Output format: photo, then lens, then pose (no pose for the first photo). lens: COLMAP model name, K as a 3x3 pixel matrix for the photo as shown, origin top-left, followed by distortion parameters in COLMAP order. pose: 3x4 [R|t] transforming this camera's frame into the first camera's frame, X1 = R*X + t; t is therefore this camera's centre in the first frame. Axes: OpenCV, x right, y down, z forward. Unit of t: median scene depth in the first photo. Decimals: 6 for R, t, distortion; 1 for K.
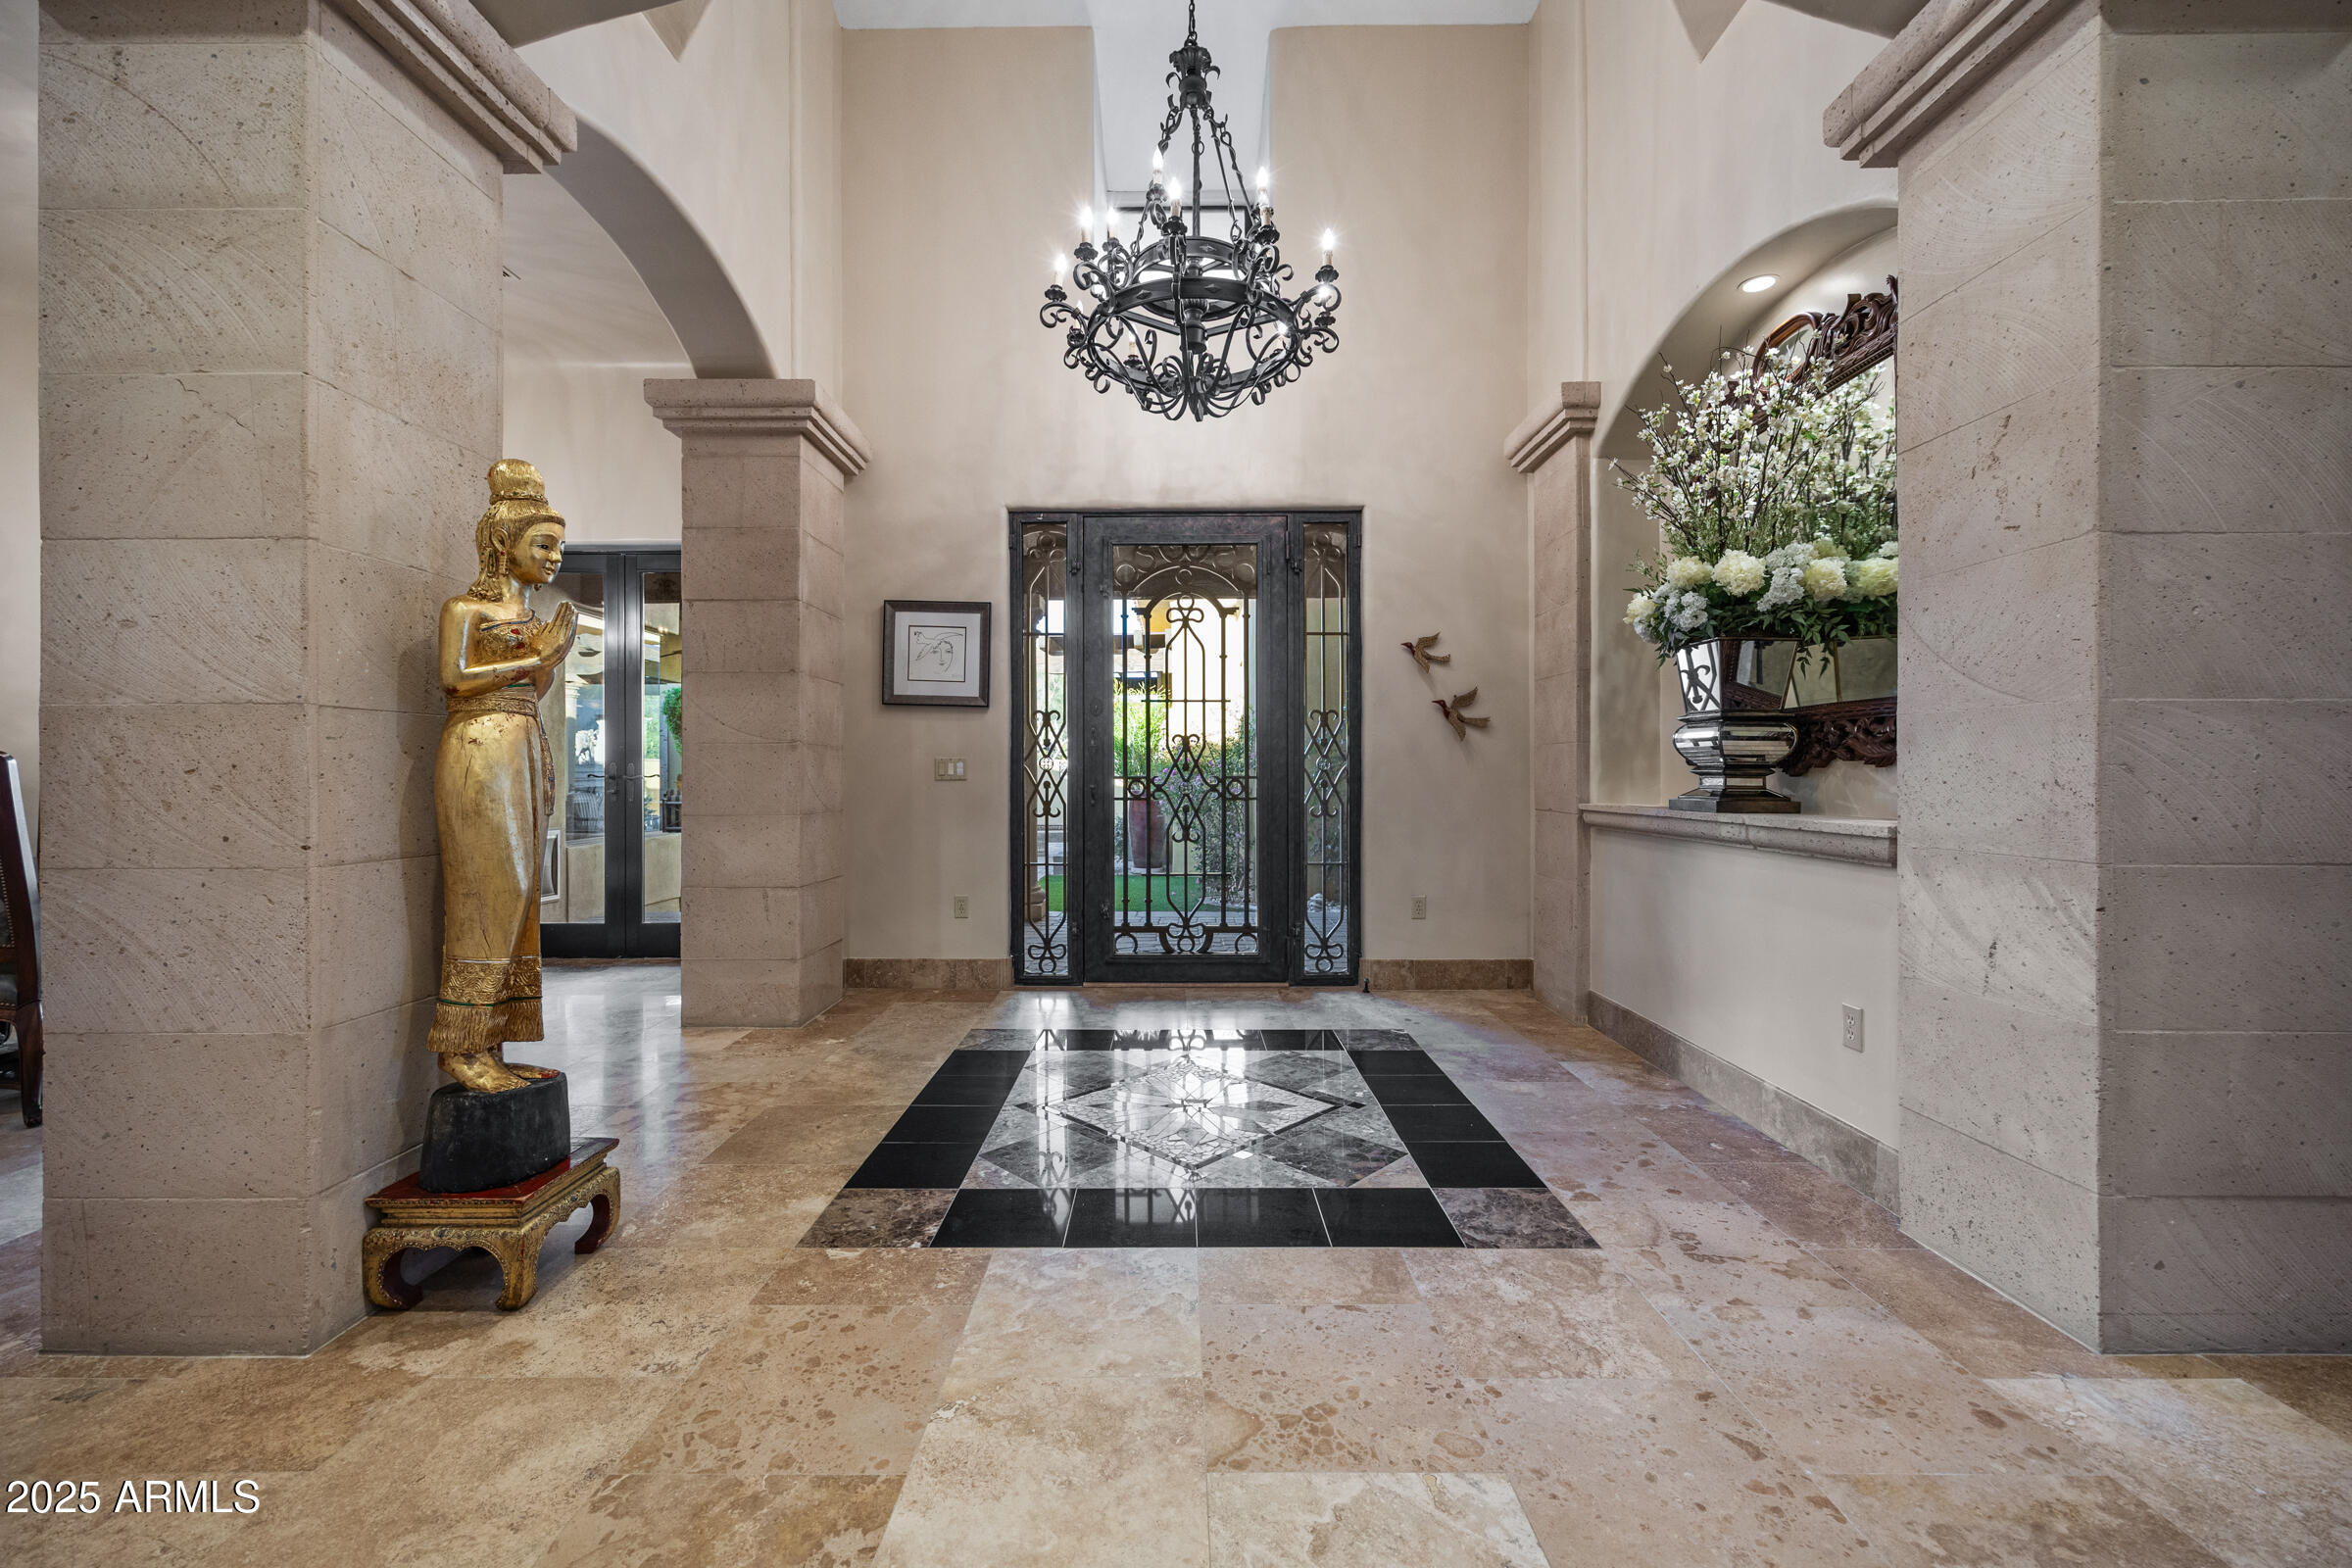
lens RADIAL K [[957.7, 0, 1169.8], [0, 957.7, 773.4], [0, 0, 1]] dist [0.003986, 0.000168]
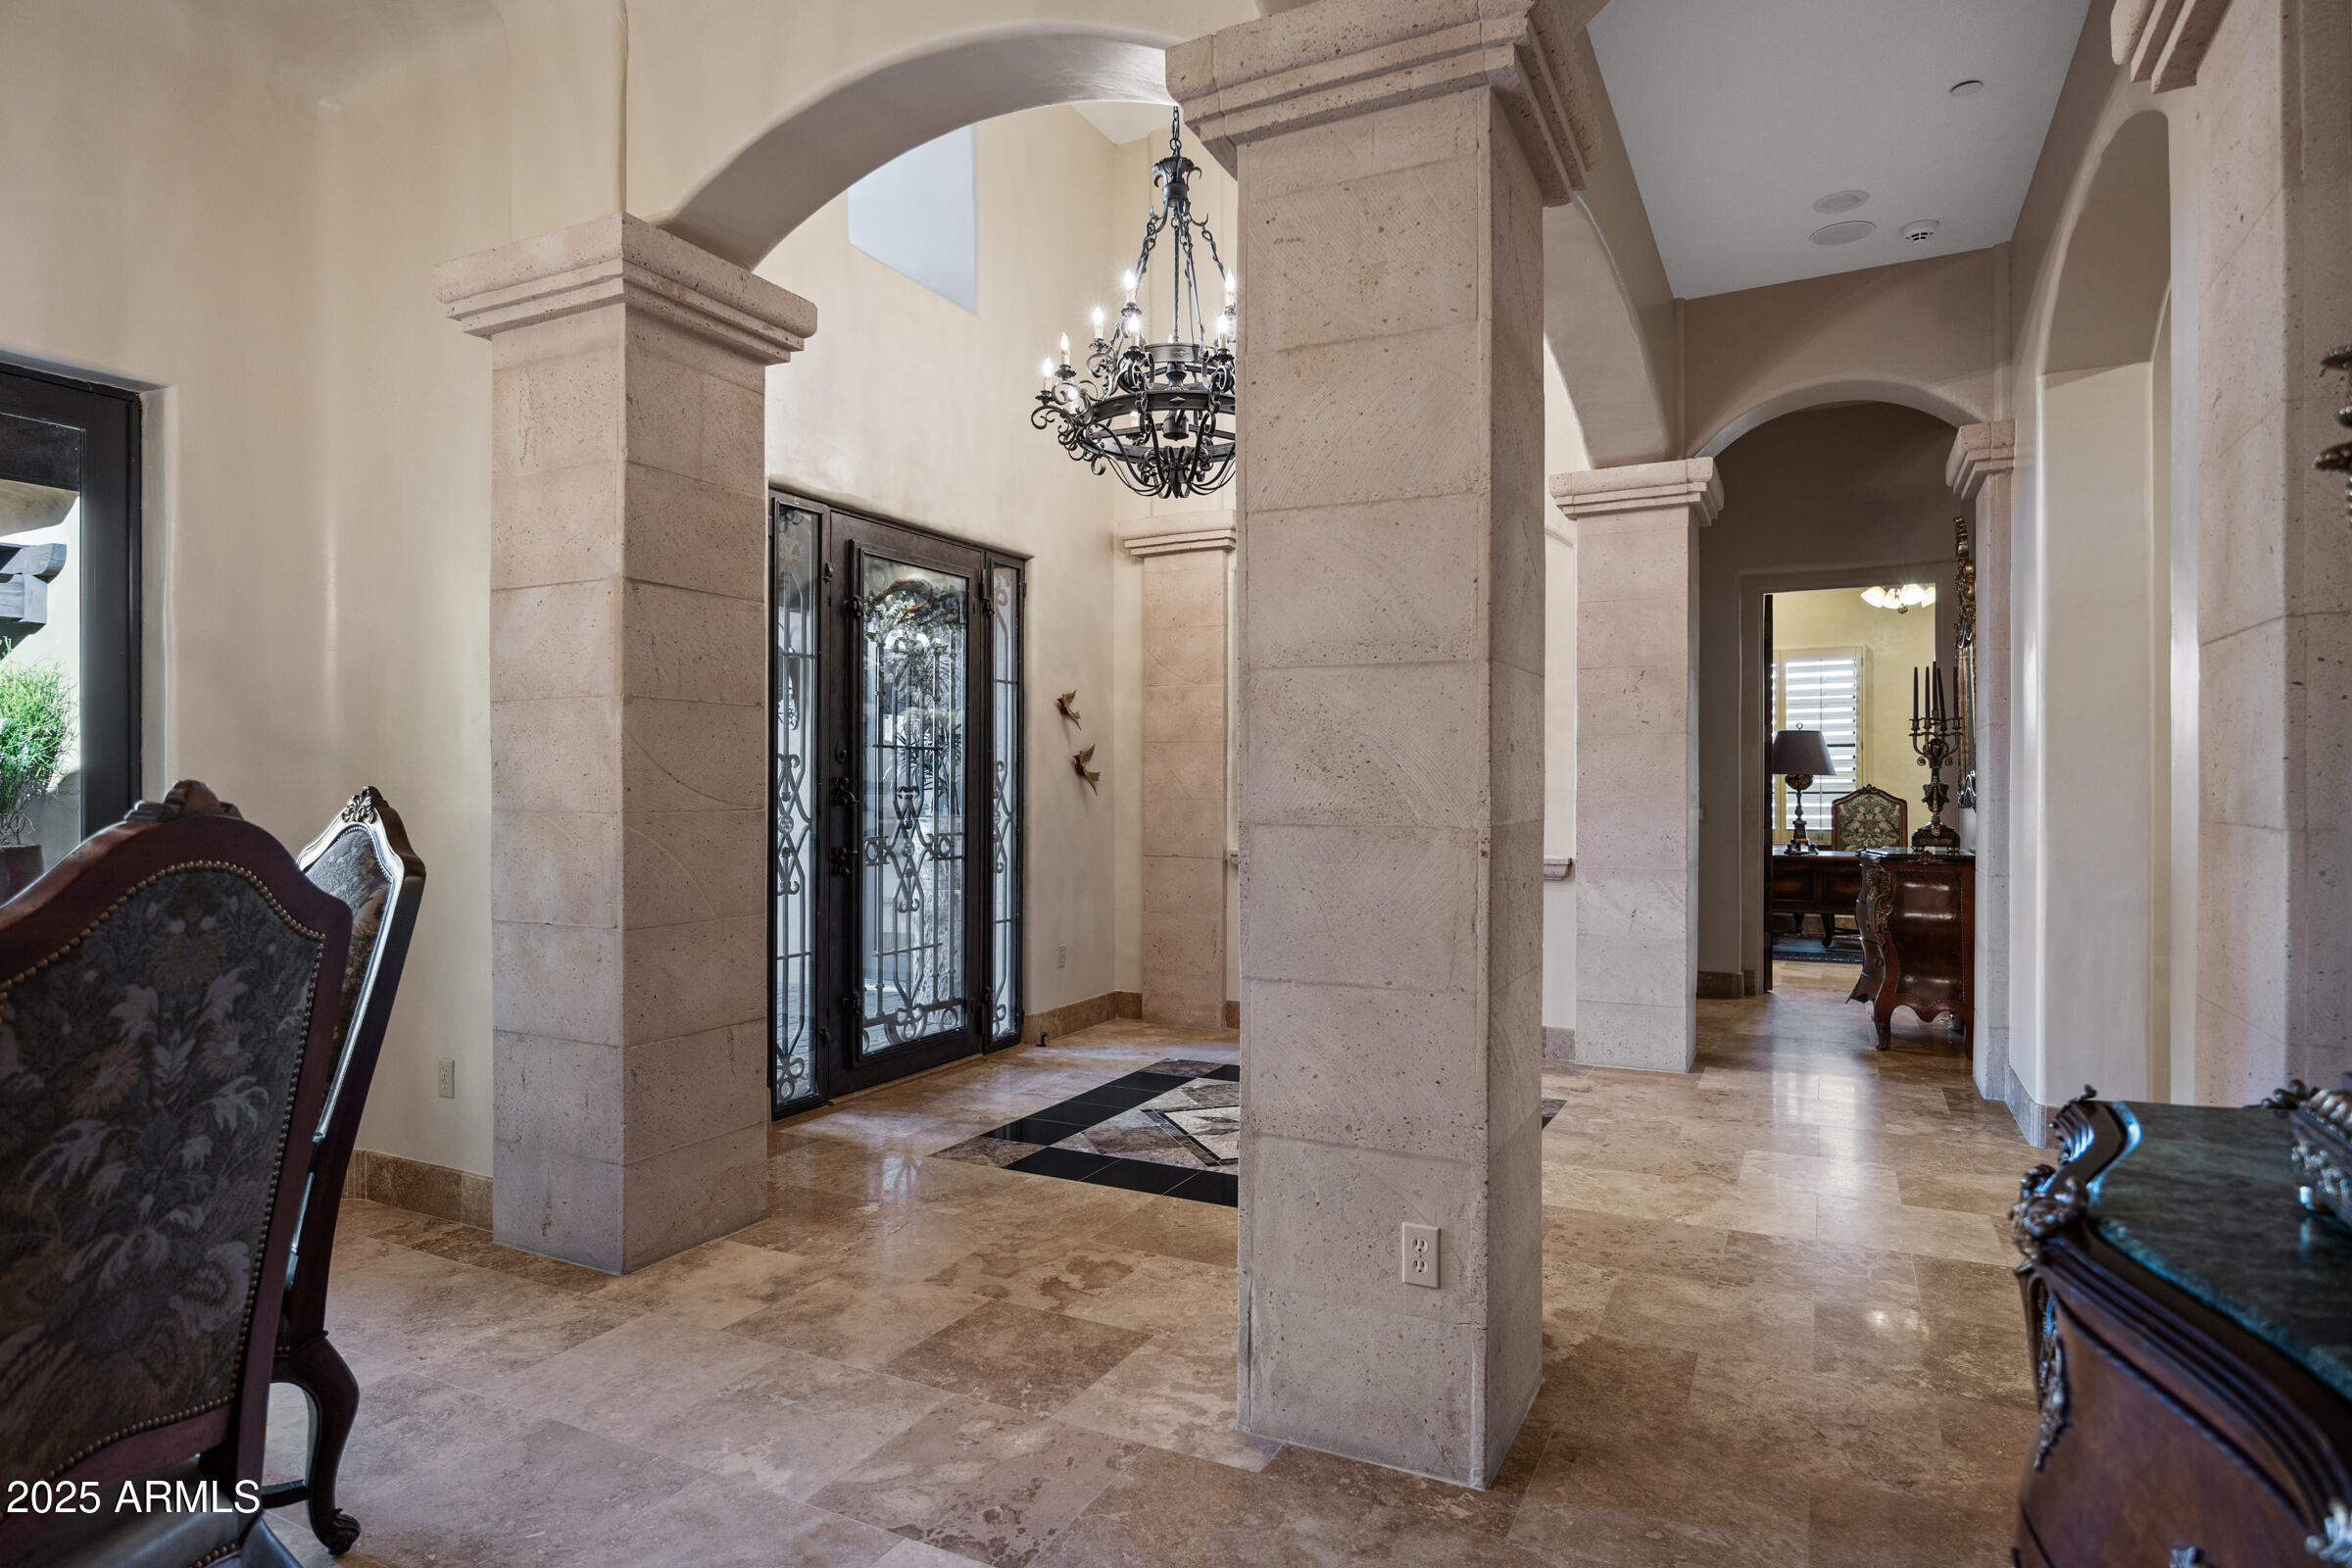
lens RADIAL K [[1335.9, 0, 1180.9], [0, 1335.9, 789.1], [0, 0, 1]] dist [-0.004054, -0.000089]
pose [[0.422601, -0.001596, 0.906315, -1.136064], [-0.004313, 0.999984, 0.003772, -0.051495], [-0.906306, -0.005503, 0.422587, 0.319739]]
